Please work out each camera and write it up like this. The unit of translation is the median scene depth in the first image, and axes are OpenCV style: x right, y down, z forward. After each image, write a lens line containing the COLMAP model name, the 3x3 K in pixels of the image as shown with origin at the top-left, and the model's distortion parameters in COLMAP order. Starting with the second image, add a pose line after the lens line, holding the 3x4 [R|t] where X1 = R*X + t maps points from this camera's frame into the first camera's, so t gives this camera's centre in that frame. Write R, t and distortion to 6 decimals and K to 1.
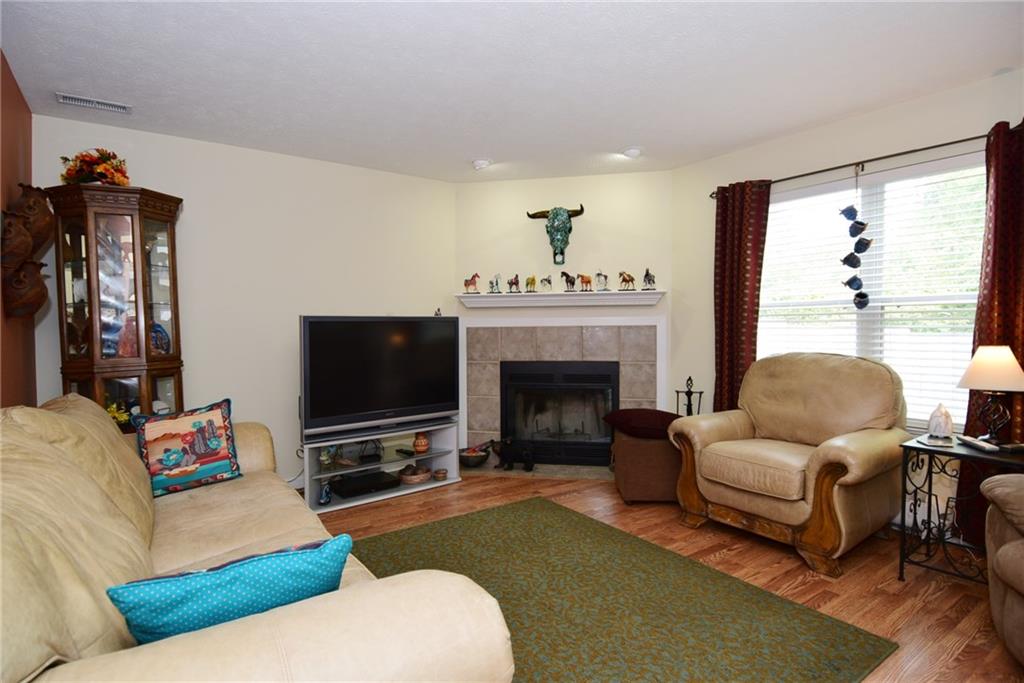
lens RADIAL K [[532.9, 0, 506.3], [0, 532.9, 340.7], [0, 0, 1]] dist [0.012424, -0.023482]
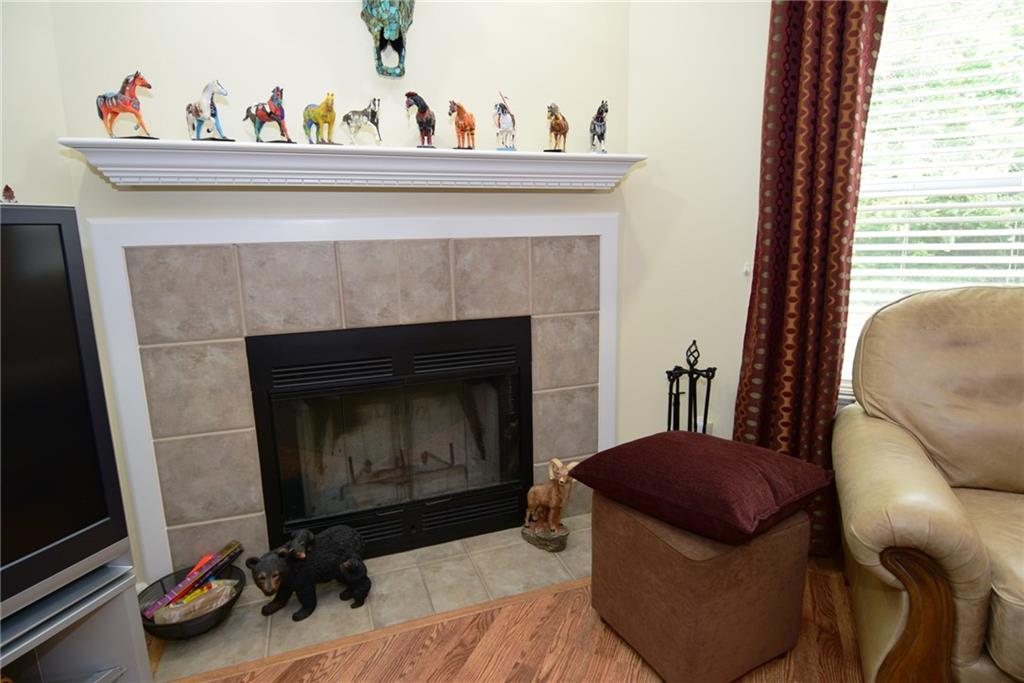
lens RADIAL K [[532.9, 0, 508.3], [0, 532.9, 343.2], [0, 0, 1]] dist [0.012424, -0.023482]
pose [[0.867038, -0.107223, 0.486569, -0.035533], [0.028666, 0.985687, 0.166129, -0.014894], [-0.497417, -0.130092, 0.857701, 0.602809]]
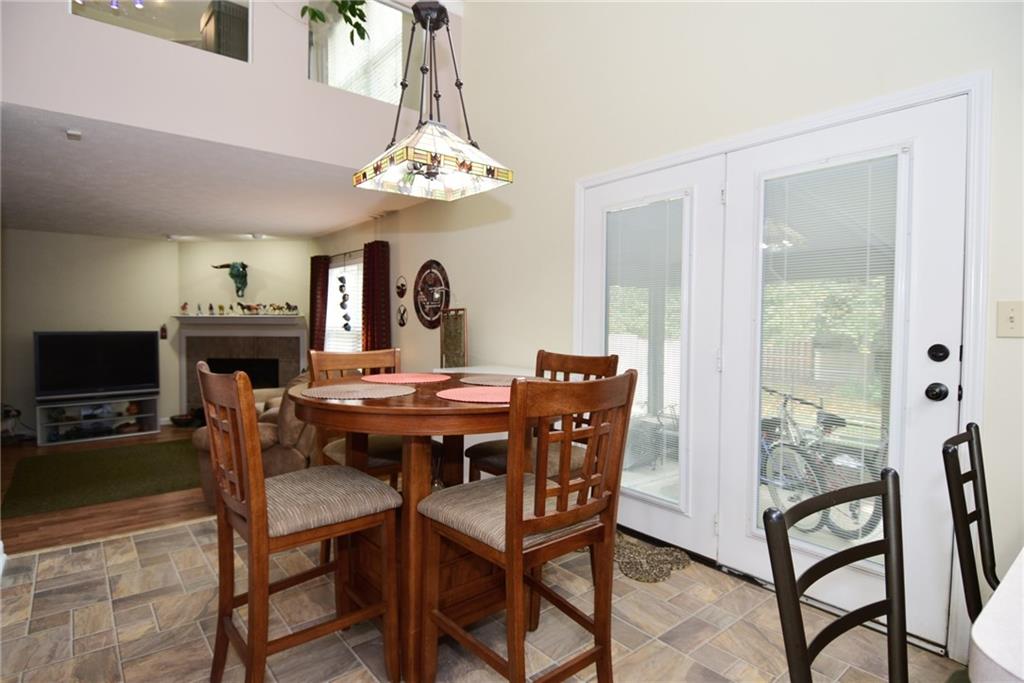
lens RADIAL K [[532.9, 0, 515.9], [0, 532.9, 335.2], [0, 0, 1]] dist [0.012424, -0.023482]
pose [[0.996932, 0.011436, 0.077427, 0.787059], [-0.011171, 0.999930, -0.003851, -0.033838], [-0.077466, 0.002975, 0.996991, -0.631646]]
